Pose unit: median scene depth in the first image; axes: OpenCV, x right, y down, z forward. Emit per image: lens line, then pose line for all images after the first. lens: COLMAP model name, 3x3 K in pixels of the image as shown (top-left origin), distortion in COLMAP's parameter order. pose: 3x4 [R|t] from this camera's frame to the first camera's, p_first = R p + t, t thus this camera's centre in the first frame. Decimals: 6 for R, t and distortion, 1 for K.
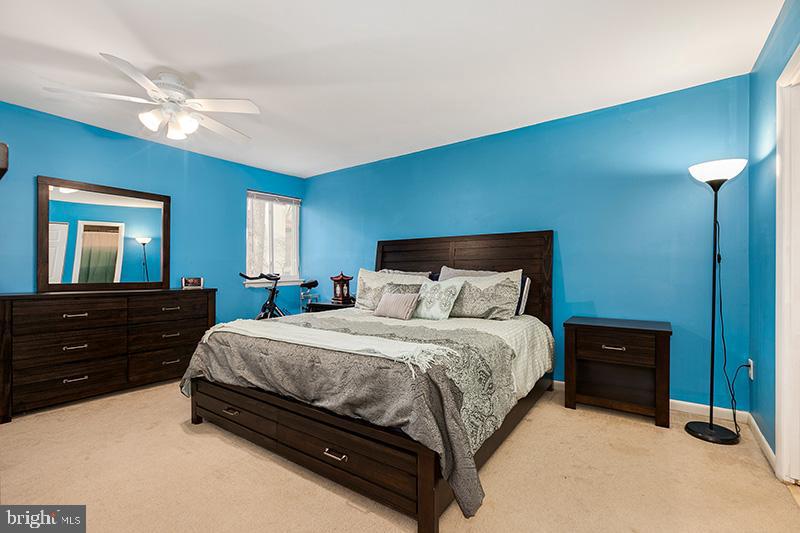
lens RADIAL K [[363.4, 0, 401.7], [0, 363.4, 266.0], [0, 0, 1]] dist [-0.012728, 0.005813]
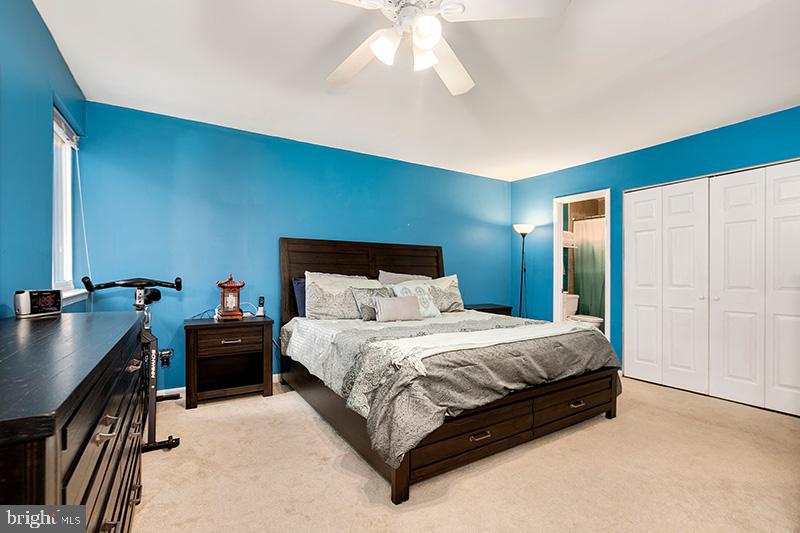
lens RADIAL K [[363.4, 0, 403.5], [0, 363.4, 273.3], [0, 0, 1]] dist [-0.012728, 0.005813]
pose [[0.371527, 0.006764, 0.928397, -1.321718], [-0.017156, 0.999853, -0.000419, 0.011598], [-0.928264, -0.015771, 0.371589, 0.831100]]
